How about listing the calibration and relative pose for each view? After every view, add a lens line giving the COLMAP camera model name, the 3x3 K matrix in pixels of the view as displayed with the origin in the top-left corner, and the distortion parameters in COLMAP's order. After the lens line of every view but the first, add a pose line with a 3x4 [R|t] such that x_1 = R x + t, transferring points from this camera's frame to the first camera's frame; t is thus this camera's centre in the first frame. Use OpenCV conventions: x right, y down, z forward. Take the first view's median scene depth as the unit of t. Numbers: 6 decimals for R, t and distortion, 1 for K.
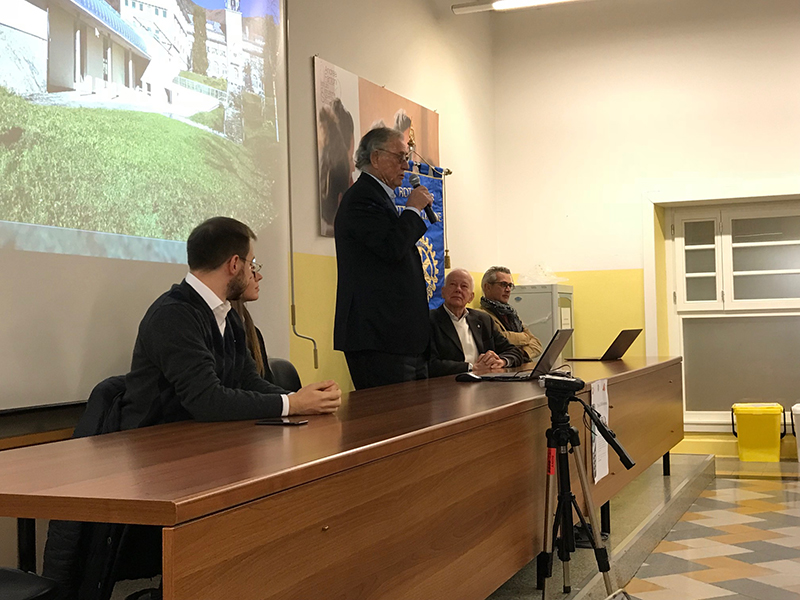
lens RADIAL K [[1116.6, 0, 401.8], [0, 1116.6, 296.6], [0, 0, 1]] dist [0.040001, 0.000000]
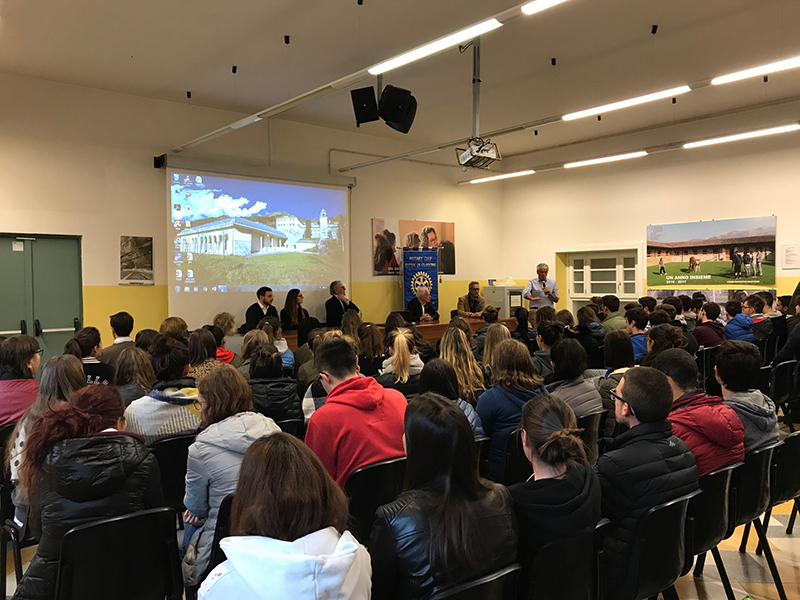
lens RADIAL K [[663.4, 0, 407.2], [0, 663.4, 294.3], [0, 0, 1]] dist [0.033900, -0.046460]
pose [[0.891965, 0.023965, -0.451469, 1.061132], [0.001241, 0.998461, 0.055453, -0.132064], [0.452103, -0.050022, 0.890562, -0.768861]]
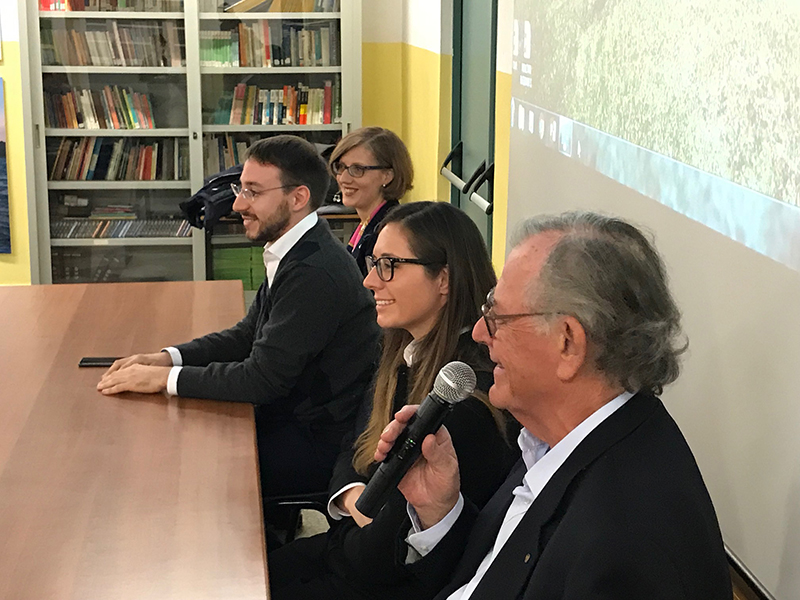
lens RADIAL K [[1372.3, 0, 400.3], [0, 1372.3, 302.5], [0, 0, 1]] dist [0.230470, 0.000000]
pose [[-0.876989, 0.127155, -0.463381, 0.126676], [0.032033, 0.977677, 0.207656, -0.107895], [0.479442, 0.167269, -0.861485, 1.275574]]
